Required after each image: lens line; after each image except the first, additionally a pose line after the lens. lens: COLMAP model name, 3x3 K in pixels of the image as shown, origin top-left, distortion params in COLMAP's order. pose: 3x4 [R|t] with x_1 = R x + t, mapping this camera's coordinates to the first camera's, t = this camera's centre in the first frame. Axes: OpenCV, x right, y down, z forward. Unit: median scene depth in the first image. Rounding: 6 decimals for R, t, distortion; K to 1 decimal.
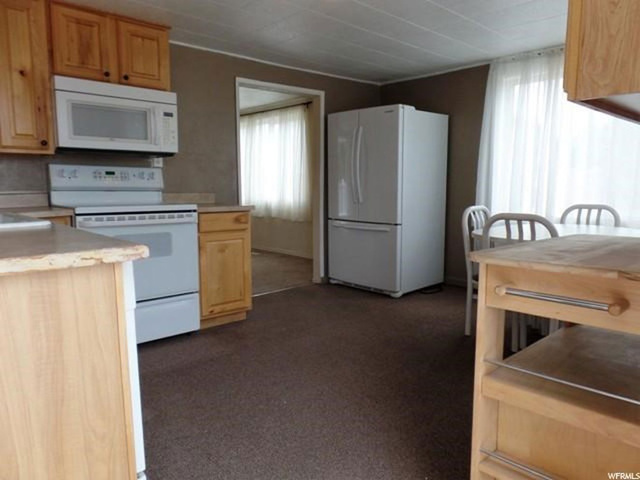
lens RADIAL K [[438.9, 0, 320.6], [0, 438.9, 242.7], [0, 0, 1]] dist [-0.005399, 0.002667]
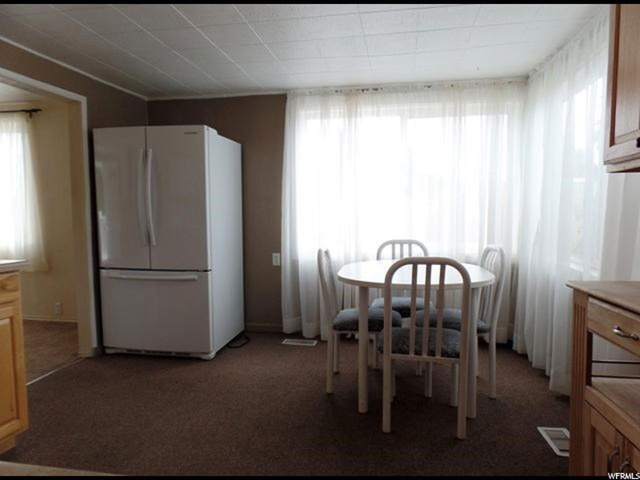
lens RADIAL K [[452.5, 0, 319.0], [0, 452.5, 258.1], [0, 0, 1]] dist [0.002051, 0.003215]
pose [[0.813689, -0.057513, 0.578448, -0.142878], [0.080886, 0.996615, -0.014691, -0.034959], [-0.575646, 0.058742, 0.815587, 0.184782]]
